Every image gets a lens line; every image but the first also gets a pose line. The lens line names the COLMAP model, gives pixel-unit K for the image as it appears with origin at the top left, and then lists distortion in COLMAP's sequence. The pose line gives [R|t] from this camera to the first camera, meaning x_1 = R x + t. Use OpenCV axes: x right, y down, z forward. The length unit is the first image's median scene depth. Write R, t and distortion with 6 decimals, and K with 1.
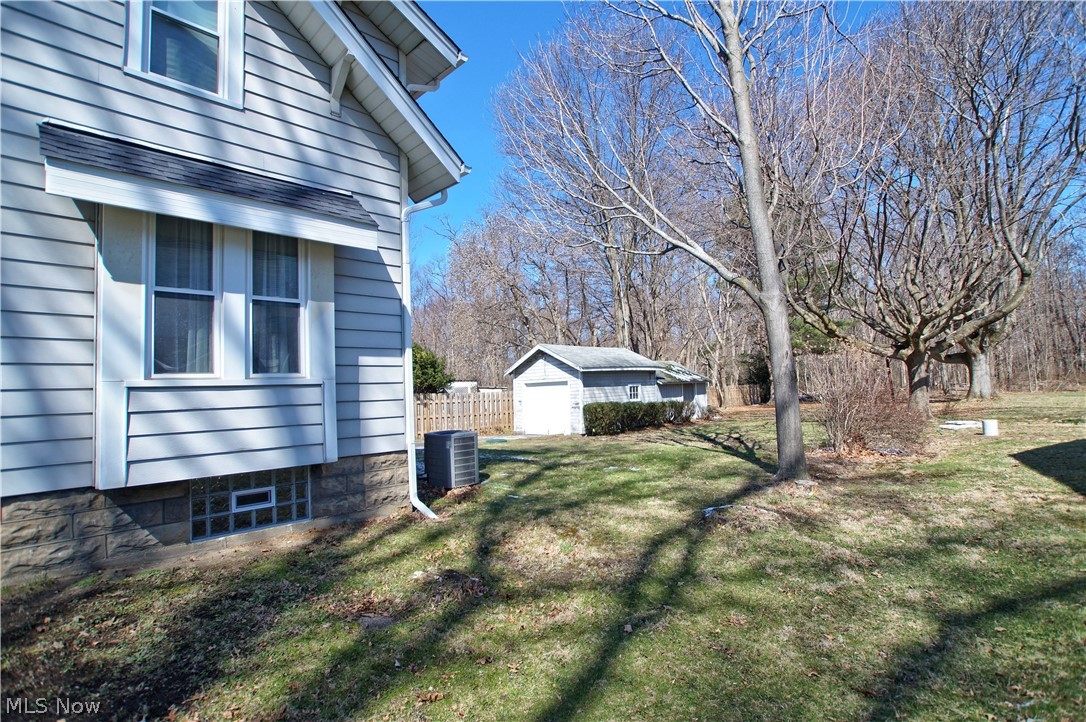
lens RADIAL K [[518.5, 0, 543.0], [0, 518.5, 361.0], [0, 0, 1]] dist [-0.064958, 0.030217]
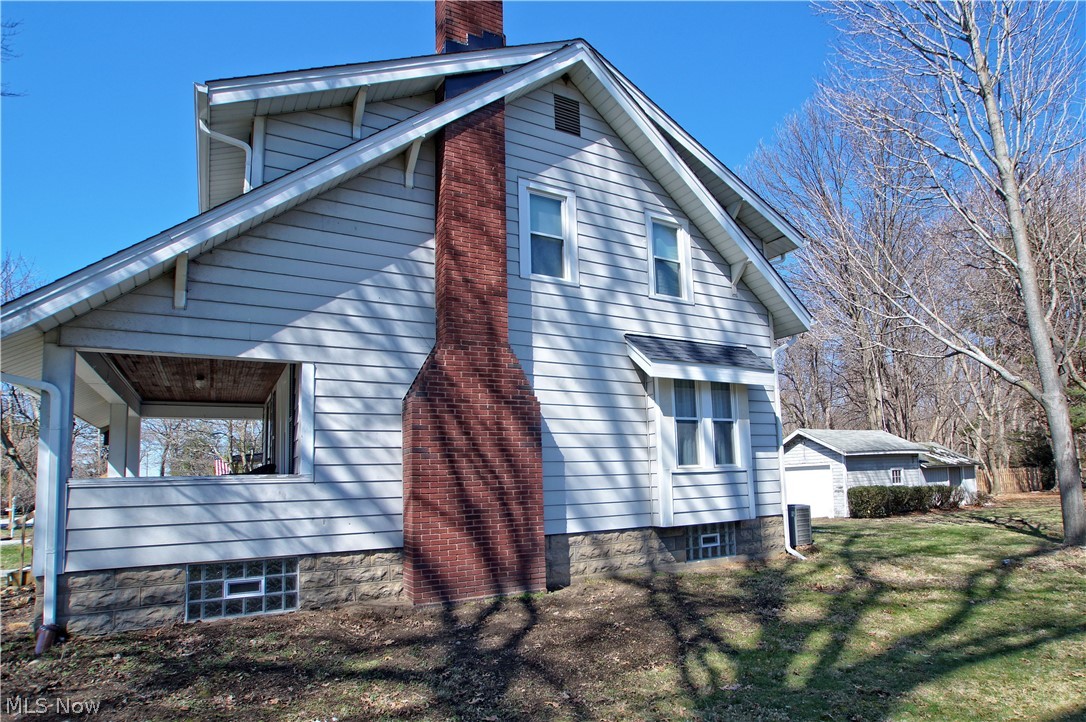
lens RADIAL K [[669.9, 0, 544.4], [0, 669.9, 411.0], [0, 0, 1]] dist [-0.083969, 0.046986]
pose [[0.969159, -0.019848, -0.245637, -0.352273], [0.010395, 0.999157, -0.039724, -0.043881], [0.246218, 0.035946, 0.968548, -0.797156]]
